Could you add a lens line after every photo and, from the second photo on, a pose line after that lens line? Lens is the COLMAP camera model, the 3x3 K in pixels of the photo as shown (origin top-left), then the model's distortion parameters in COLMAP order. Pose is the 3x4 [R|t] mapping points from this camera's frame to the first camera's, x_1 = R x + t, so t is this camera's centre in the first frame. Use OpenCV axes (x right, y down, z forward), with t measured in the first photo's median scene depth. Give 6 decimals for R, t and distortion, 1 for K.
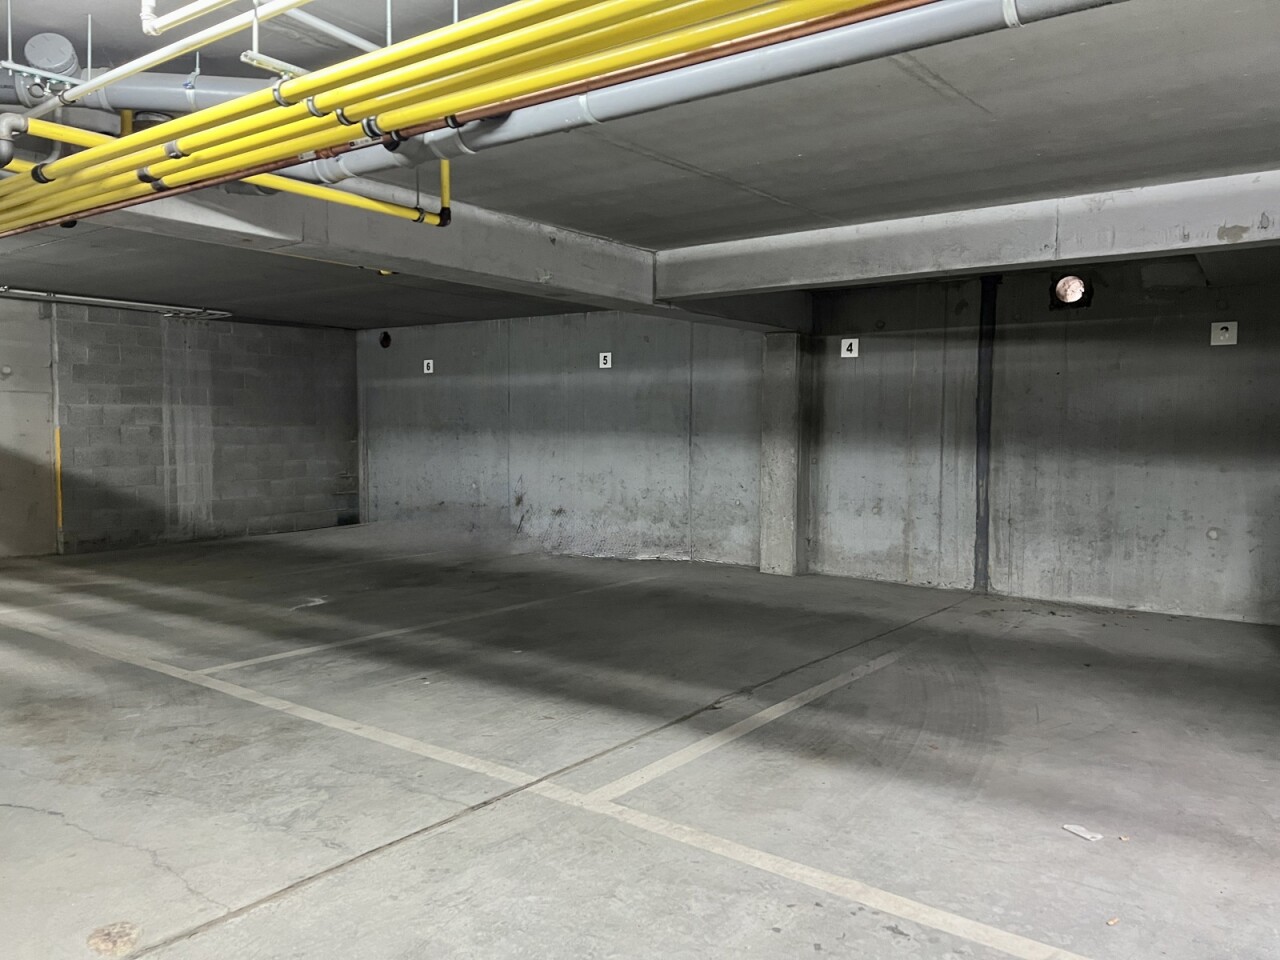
lens RADIAL K [[952.2, 0, 644.1], [0, 952.2, 473.7], [0, 0, 1]] dist [0.083999, -0.104556]
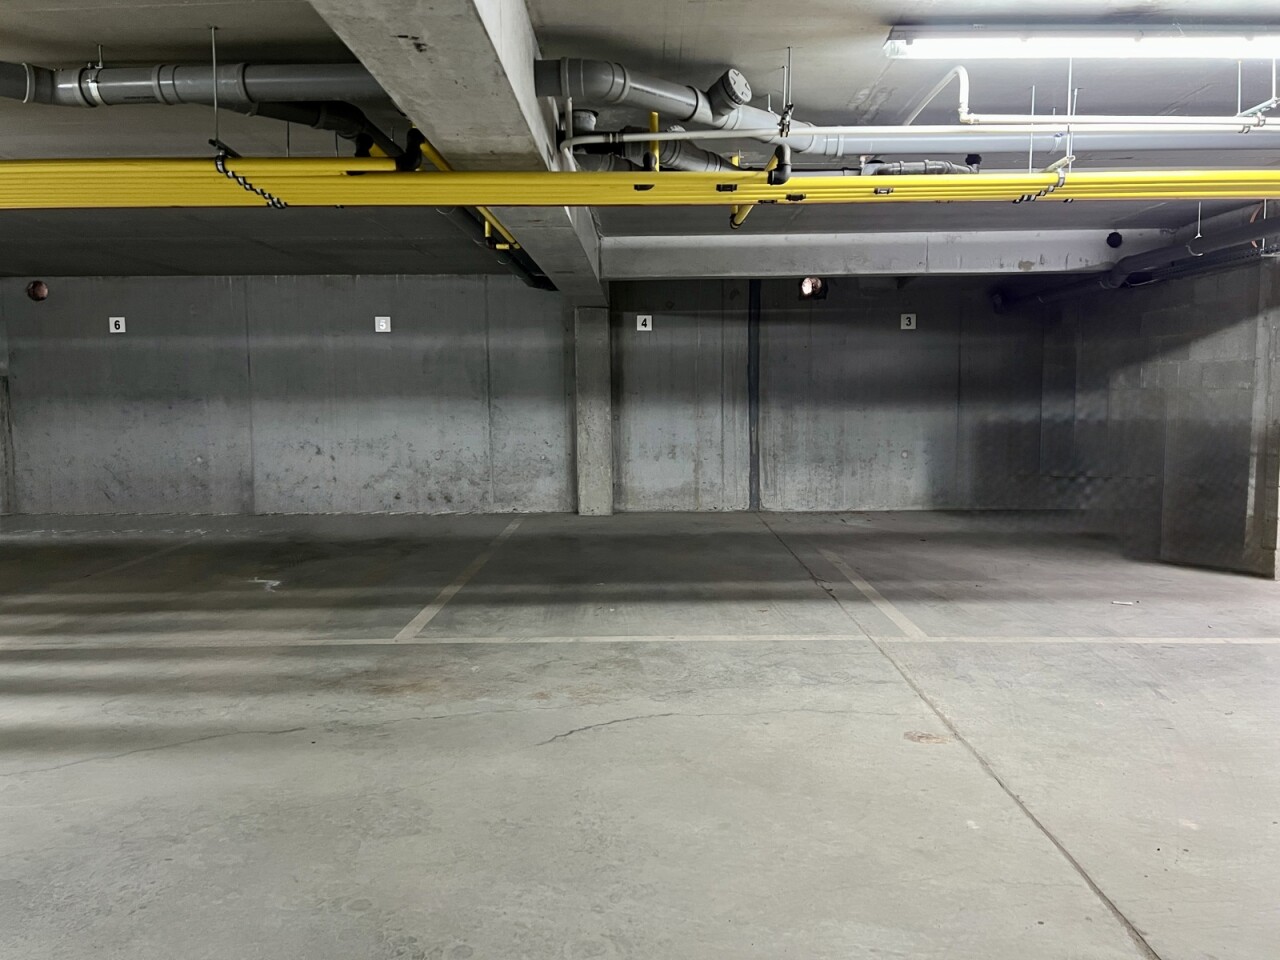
lens RADIAL K [[952.2, 0, 645.0], [0, 952.2, 472.6], [0, 0, 1]] dist [0.083999, -0.104556]
pose [[0.802506, -0.066732, 0.592901, -0.610569], [0.045298, 0.997672, 0.050978, -0.004312], [-0.594923, -0.014053, 0.803660, 0.032990]]
